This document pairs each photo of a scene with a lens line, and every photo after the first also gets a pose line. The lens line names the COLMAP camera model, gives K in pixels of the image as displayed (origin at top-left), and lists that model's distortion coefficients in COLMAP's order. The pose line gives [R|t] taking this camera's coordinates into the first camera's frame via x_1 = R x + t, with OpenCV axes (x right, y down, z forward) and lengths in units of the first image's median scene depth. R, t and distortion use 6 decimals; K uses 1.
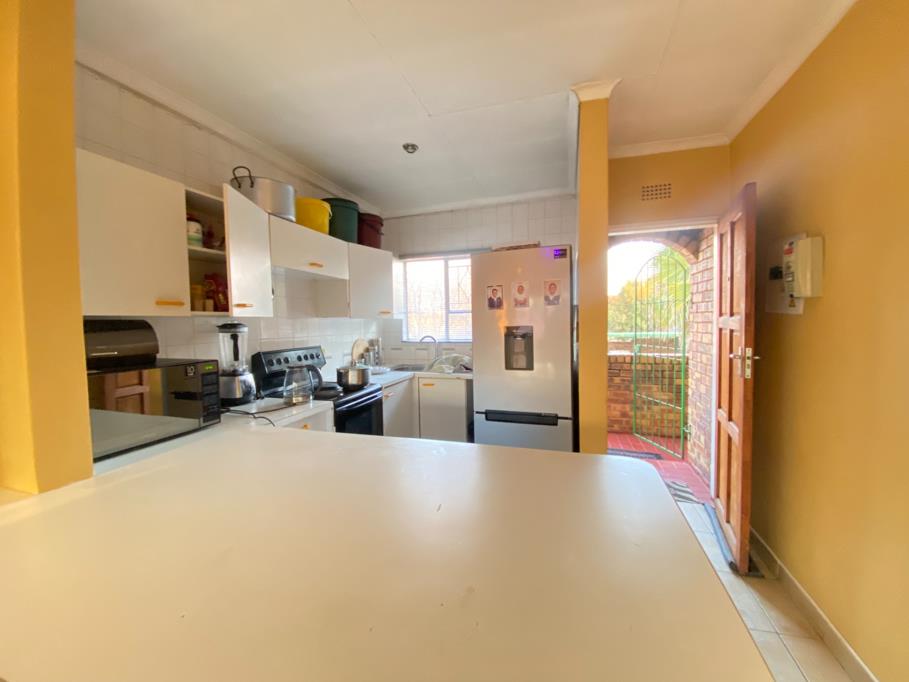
lens RADIAL K [[375.3, 0, 454.9], [0, 375.3, 343.8], [0, 0, 1]] dist [0.025956, -0.023612]
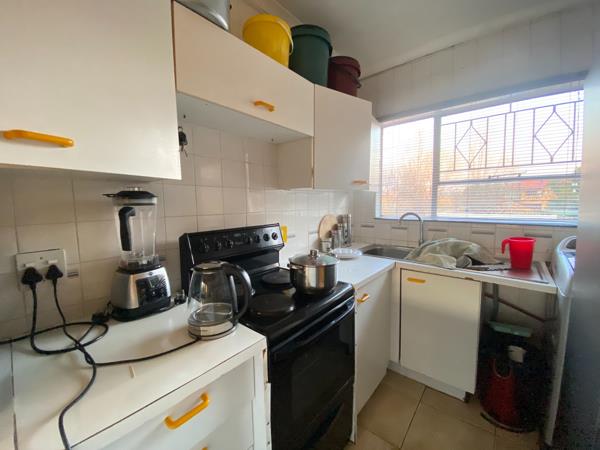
lens RADIAL K [[247.7, 0, 300.3], [0, 247.7, 226.9], [0, 0, 1]] dist [0.025956, -0.023612]
pose [[0.929583, 0.042614, -0.366142, -0.103540], [-0.025343, 0.998333, 0.051851, -0.014185], [0.367741, -0.038920, 0.929113, 0.456528]]
